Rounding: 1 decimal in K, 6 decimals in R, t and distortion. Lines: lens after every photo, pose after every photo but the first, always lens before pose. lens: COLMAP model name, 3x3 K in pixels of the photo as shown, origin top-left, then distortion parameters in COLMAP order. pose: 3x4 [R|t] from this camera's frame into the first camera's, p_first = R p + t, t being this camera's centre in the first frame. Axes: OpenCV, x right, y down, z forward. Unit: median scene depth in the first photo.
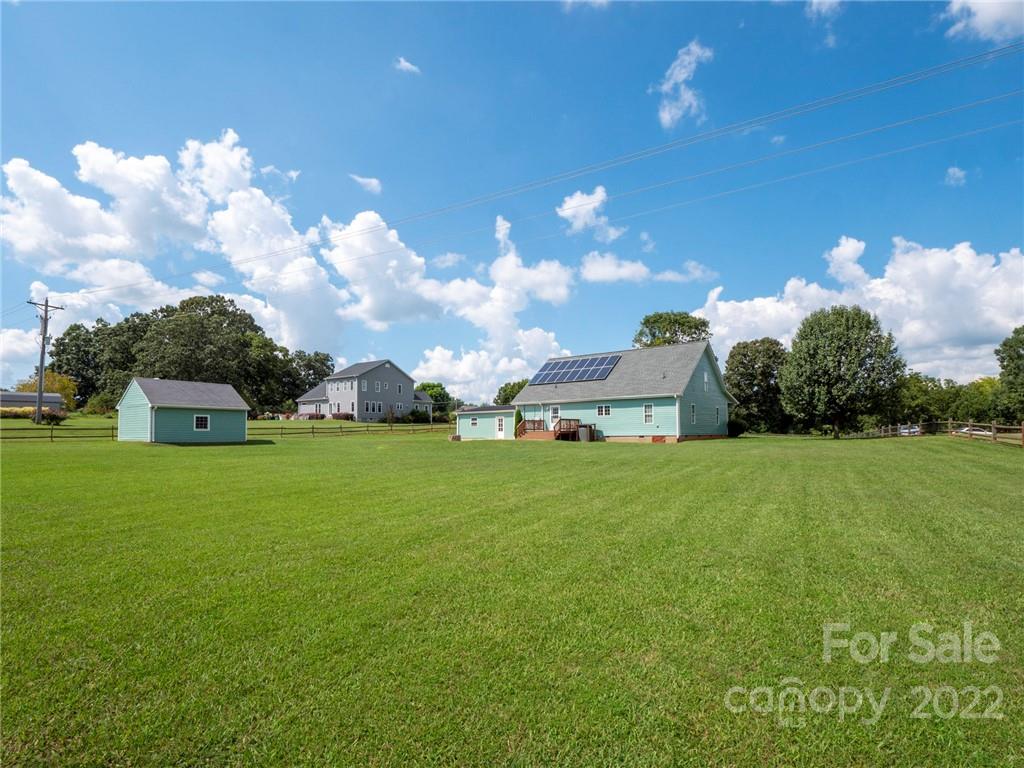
lens RADIAL K [[551.6, 0, 512.1], [0, 551.6, 389.6], [0, 0, 1]] dist [-0.004644, -0.001999]
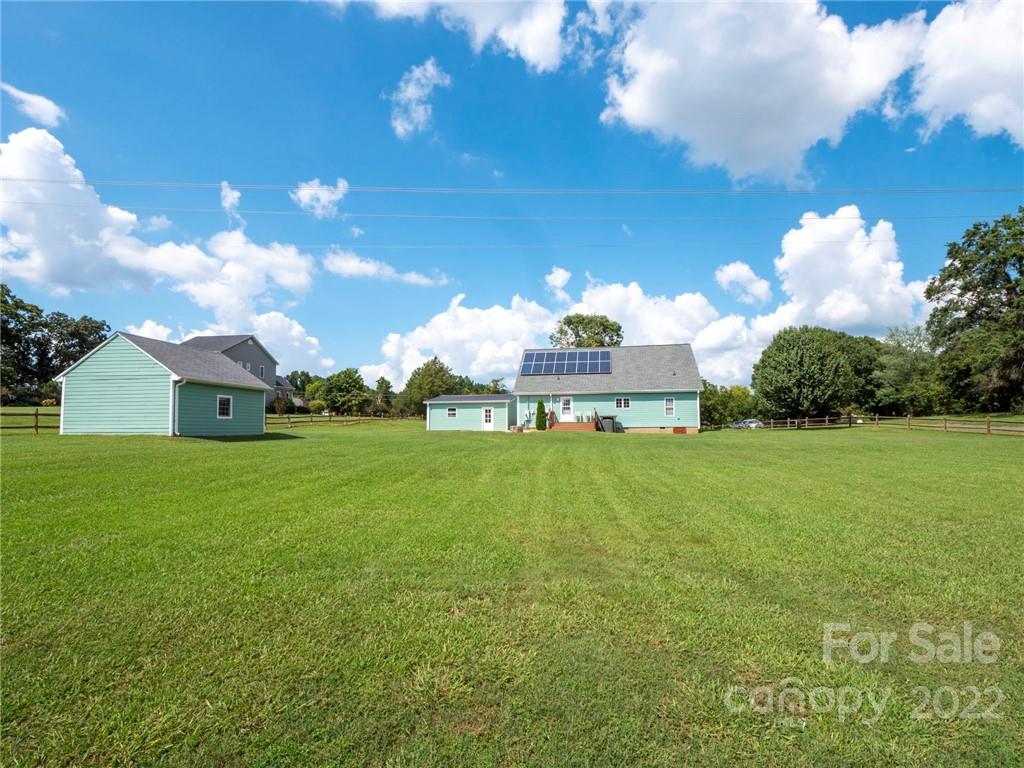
lens RADIAL K [[529.0, 0, 515.5], [0, 529.0, 384.9], [0, 0, 1]] dist [0.004928, -0.000269]
pose [[0.871836, 0.040141, 0.488150, -0.263959], [-0.040091, 0.999140, -0.010559, 0.011649], [-0.488155, -0.010364, 0.872696, 0.118656]]
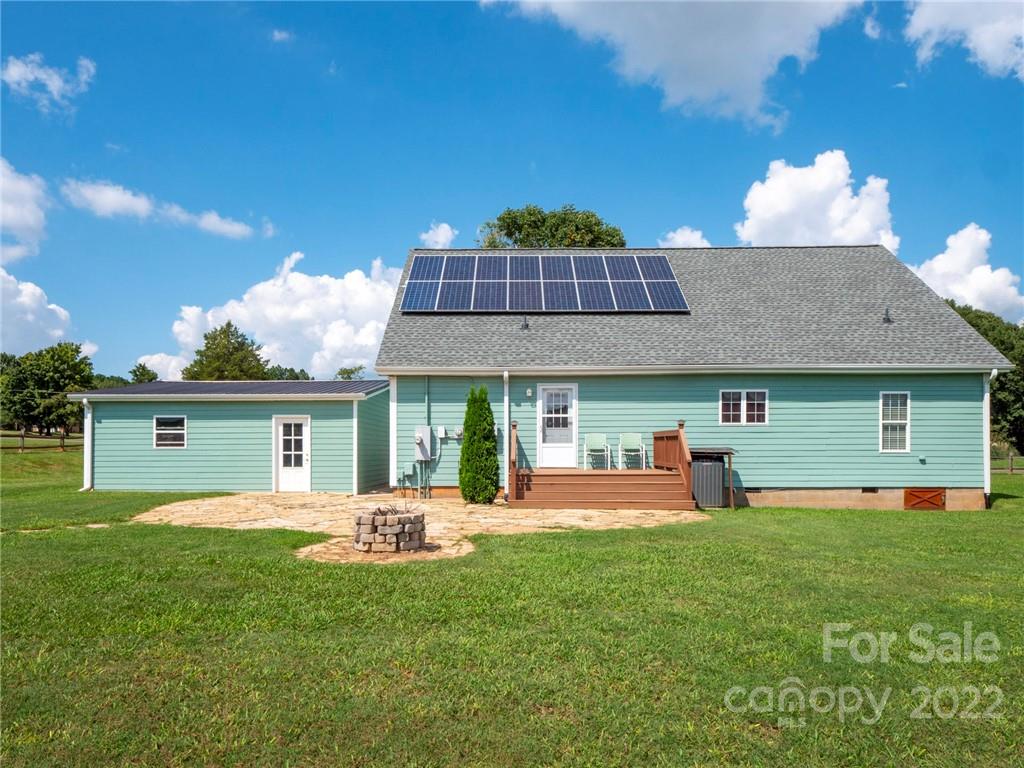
lens RADIAL K [[714.8, 0, 479.6], [0, 714.8, 440.6], [0, 0, 1]] dist [0.026216, 0.001500]
pose [[0.792930, 0.013392, 0.609166, -0.106790], [-0.055874, 0.997144, 0.050808, 0.023503], [-0.606746, -0.074324, 0.791414, 0.403377]]
